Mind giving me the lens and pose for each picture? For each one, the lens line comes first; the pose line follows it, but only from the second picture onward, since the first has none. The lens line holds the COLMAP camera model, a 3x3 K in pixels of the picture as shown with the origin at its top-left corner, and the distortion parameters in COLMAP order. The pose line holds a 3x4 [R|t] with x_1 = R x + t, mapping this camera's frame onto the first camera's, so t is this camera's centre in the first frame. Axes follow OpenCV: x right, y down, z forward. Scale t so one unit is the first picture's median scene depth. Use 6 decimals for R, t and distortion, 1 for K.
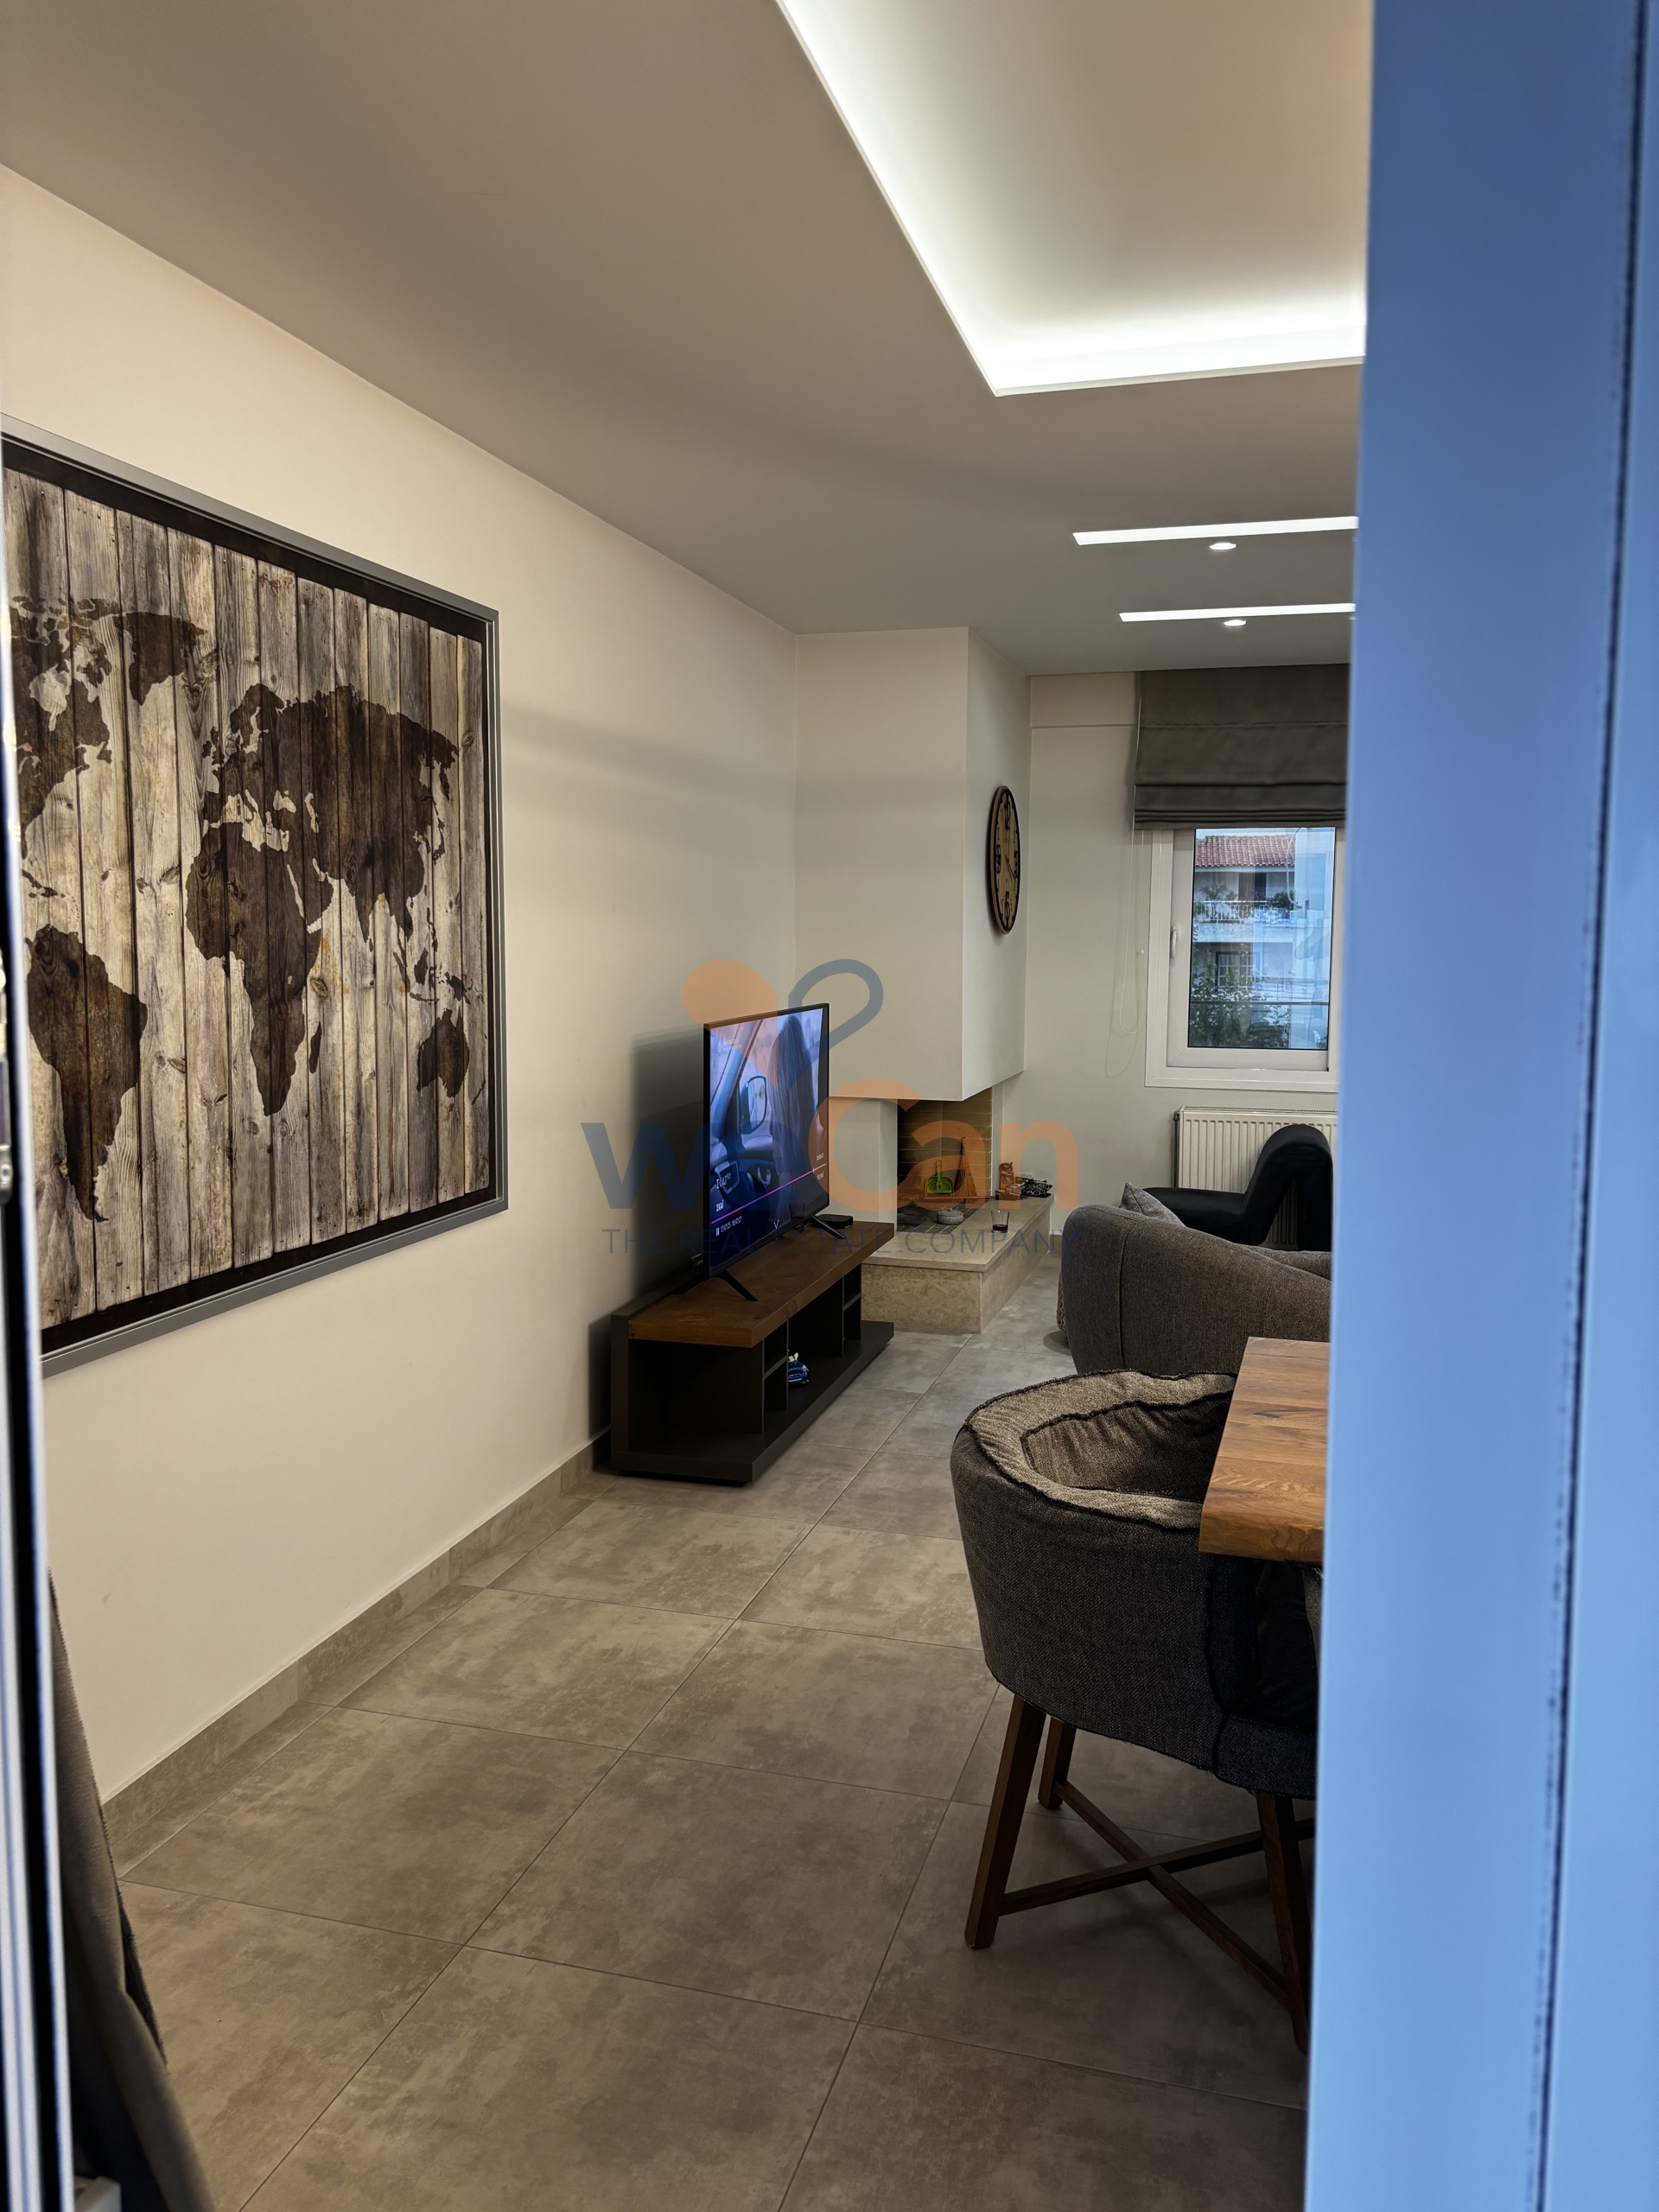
lens RADIAL K [[1689.4, 0, 827.6], [0, 1689.4, 1104.6], [0, 0, 1]] dist [0.005953, -0.011391]
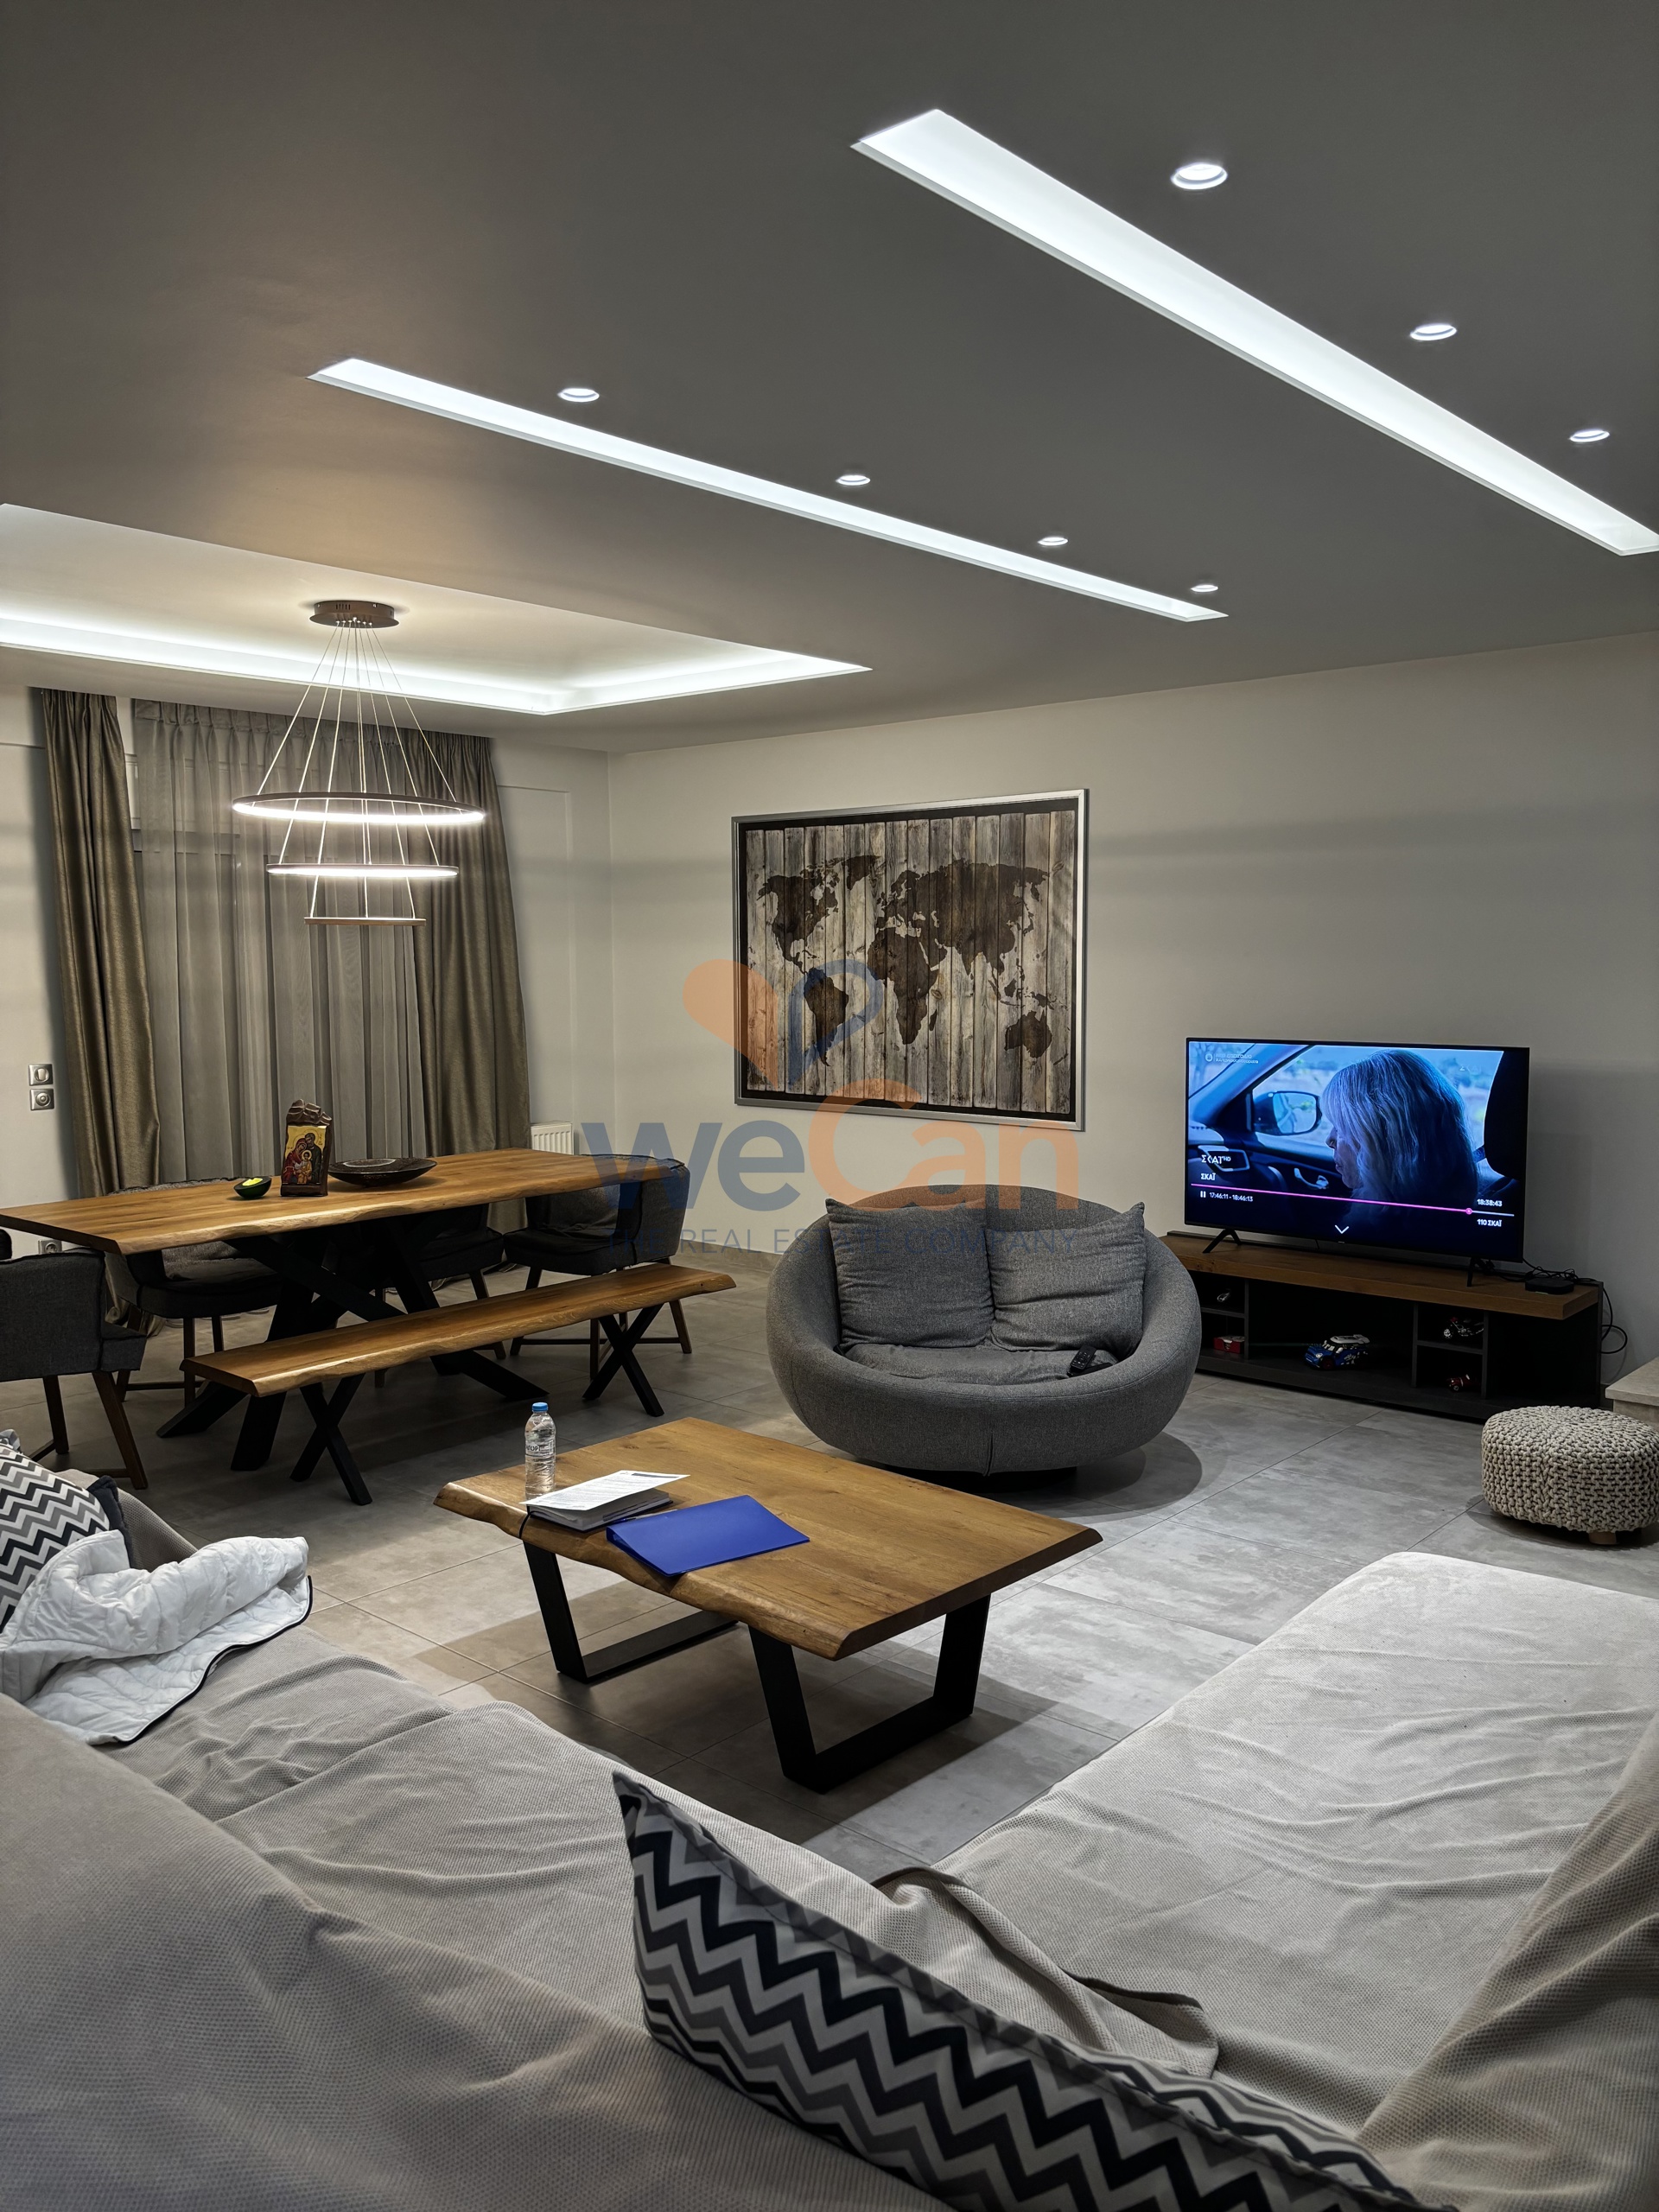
lens RADIAL K [[1689.4, 0, 837.1], [0, 1689.4, 1113.5], [0, 0, 1]] dist [0.005953, -0.011391]
pose [[0.884794, 0.025846, -0.465265, 0.646800], [-0.036158, 0.999258, -0.013251, 0.126992], [0.464578, 0.028548, 0.885072, -1.083125]]
